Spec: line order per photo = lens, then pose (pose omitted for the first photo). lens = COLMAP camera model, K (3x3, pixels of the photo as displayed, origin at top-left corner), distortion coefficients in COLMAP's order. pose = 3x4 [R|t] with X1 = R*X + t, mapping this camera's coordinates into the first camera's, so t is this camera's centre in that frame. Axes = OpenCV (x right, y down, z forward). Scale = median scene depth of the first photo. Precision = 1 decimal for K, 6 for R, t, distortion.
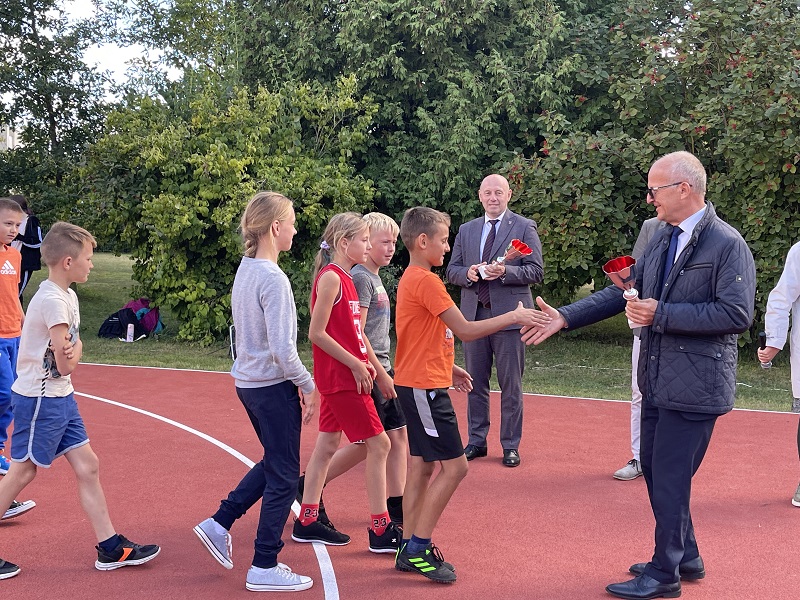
lens RADIAL K [[1130.8, 0, 400.0], [0, 1130.8, 300.0], [0, 0, 1]] dist [0.162658, -0.609924]
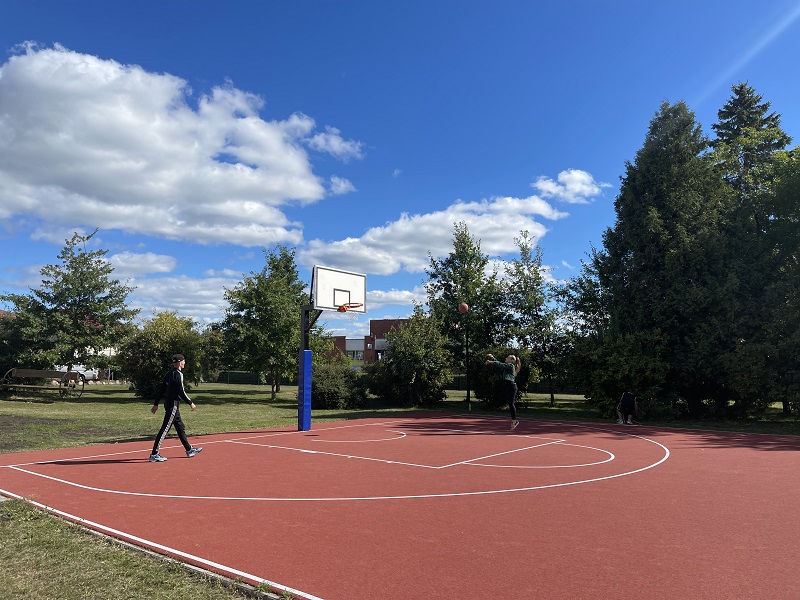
lens RADIAL K [[608.8, 0, 400.0], [0, 608.8, 300.0], [0, 0, 1]] dist [-0.001716, 0.068698]
pose [[0.904604, -0.075924, -0.419436, 0.019200], [-0.008694, 0.980518, -0.196238, 0.048906], [0.426164, 0.181165, 0.886320, -0.694765]]
